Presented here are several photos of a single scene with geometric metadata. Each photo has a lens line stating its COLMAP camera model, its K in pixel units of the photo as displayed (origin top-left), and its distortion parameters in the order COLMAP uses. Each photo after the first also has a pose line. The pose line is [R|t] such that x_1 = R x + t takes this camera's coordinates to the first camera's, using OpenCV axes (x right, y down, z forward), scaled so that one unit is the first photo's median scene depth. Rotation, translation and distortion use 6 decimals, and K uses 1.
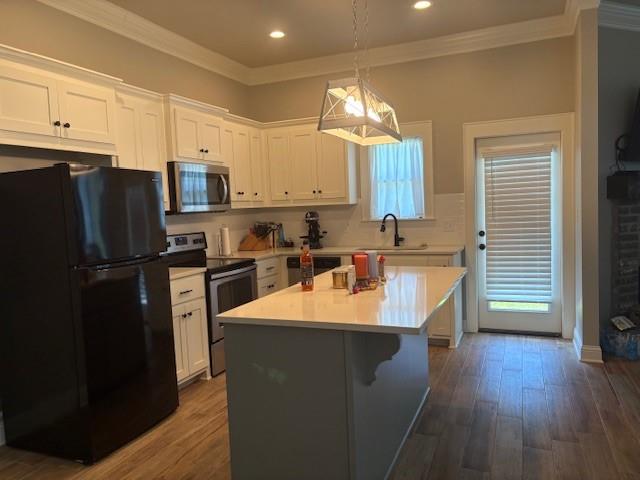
lens RADIAL K [[485.3, 0, 316.5], [0, 485.3, 240.6], [0, 0, 1]] dist [0.022625, -0.002271]
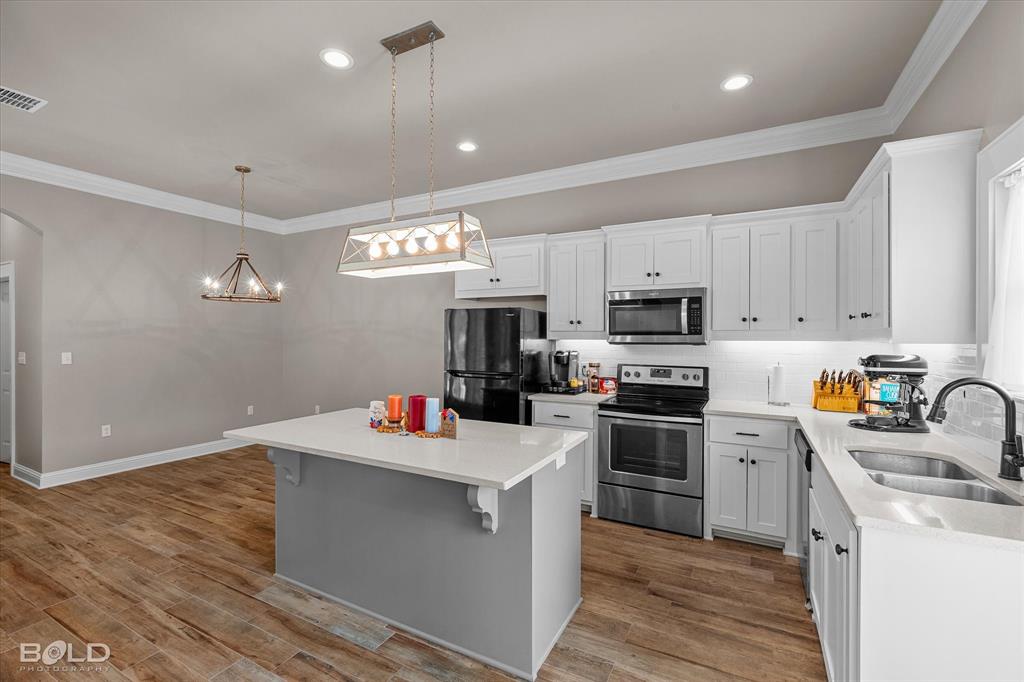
lens RADIAL K [[448.4, 0, 513.8], [0, 448.4, 336.1], [0, 0, 1]] dist [-0.001092, -0.000306]
pose [[-0.087348, 0.040162, -0.995368, 0.589174], [-0.071276, 0.996374, 0.046457, -0.089336], [0.993625, 0.075004, -0.084169, 0.799541]]
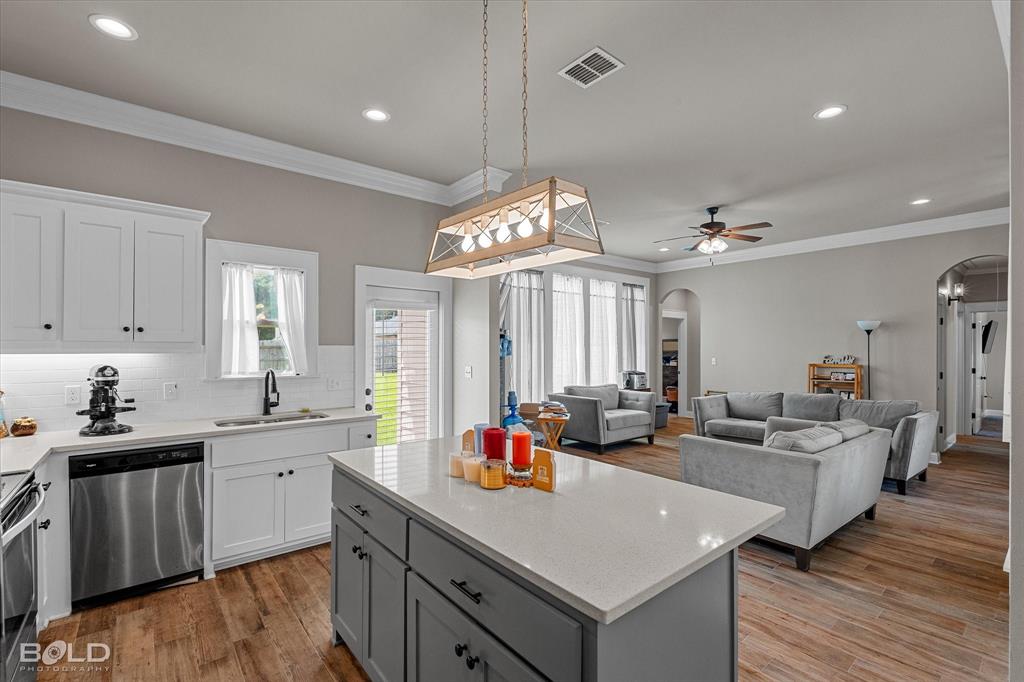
lens RADIAL K [[460.3, 0, 508.4], [0, 460.3, 347.6], [0, 0, 1]] dist [-0.003201, 0.000158]
pose [[0.472545, 0.042493, 0.880282, -0.308409], [0.042983, 0.996537, -0.071179, -0.027685], [-0.880258, 0.071473, 0.469082, 0.430284]]
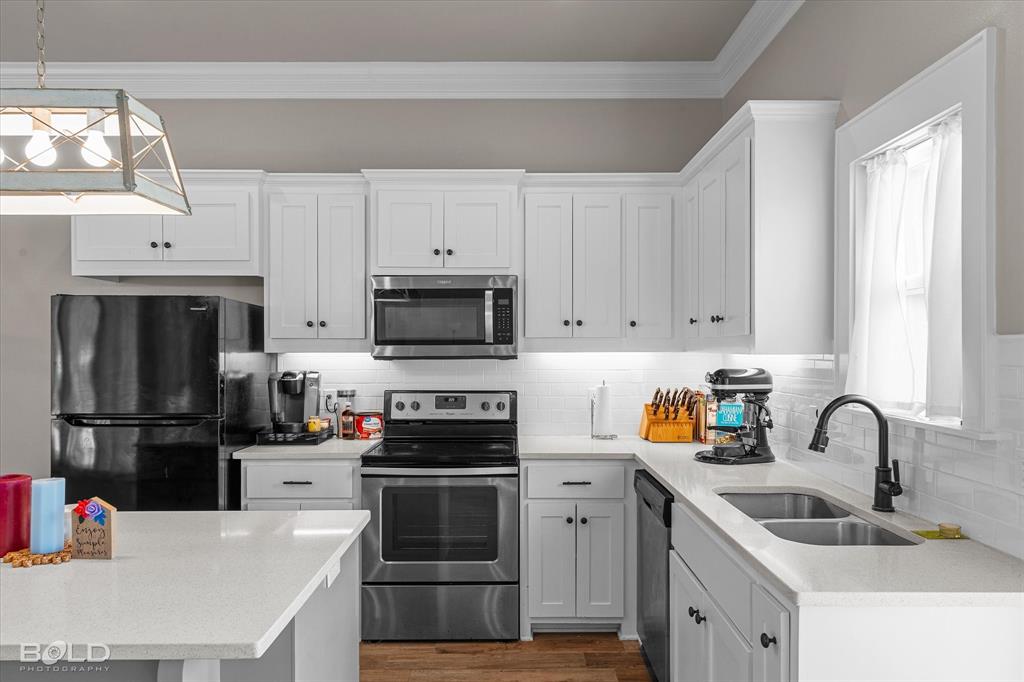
lens RADIAL K [[660.9, 0, 520.9], [0, 660.9, 352.8], [0, 0, 1]] dist [0.000555, 0.000325]
pose [[0.397953, 0.048144, -0.916142, 0.514511], [-0.080874, 0.996575, 0.017241, -0.083190], [0.913834, 0.067231, 0.400483, 0.753963]]
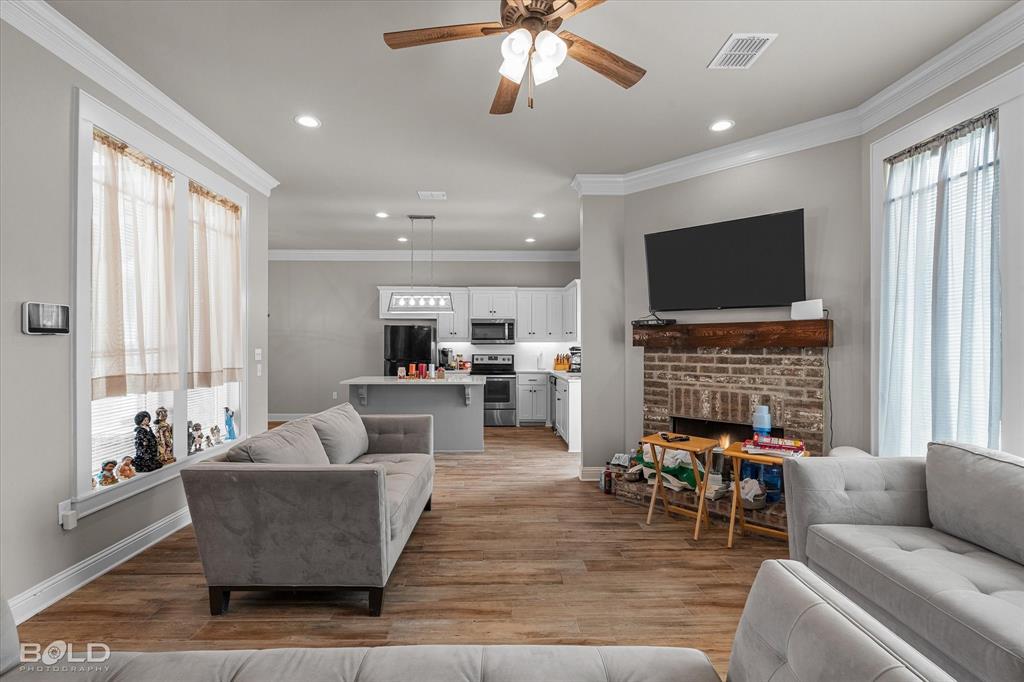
lens RADIAL K [[444.2, 0, 509.1], [0, 444.2, 344.2], [0, 0, 1]] dist [-0.002167, -0.000345]
pose [[0.419659, 0.040047, -0.906798, 1.341204], [-0.084569, 0.996406, 0.004867, -0.068754], [0.903734, 0.074644, 0.421538, 0.321632]]
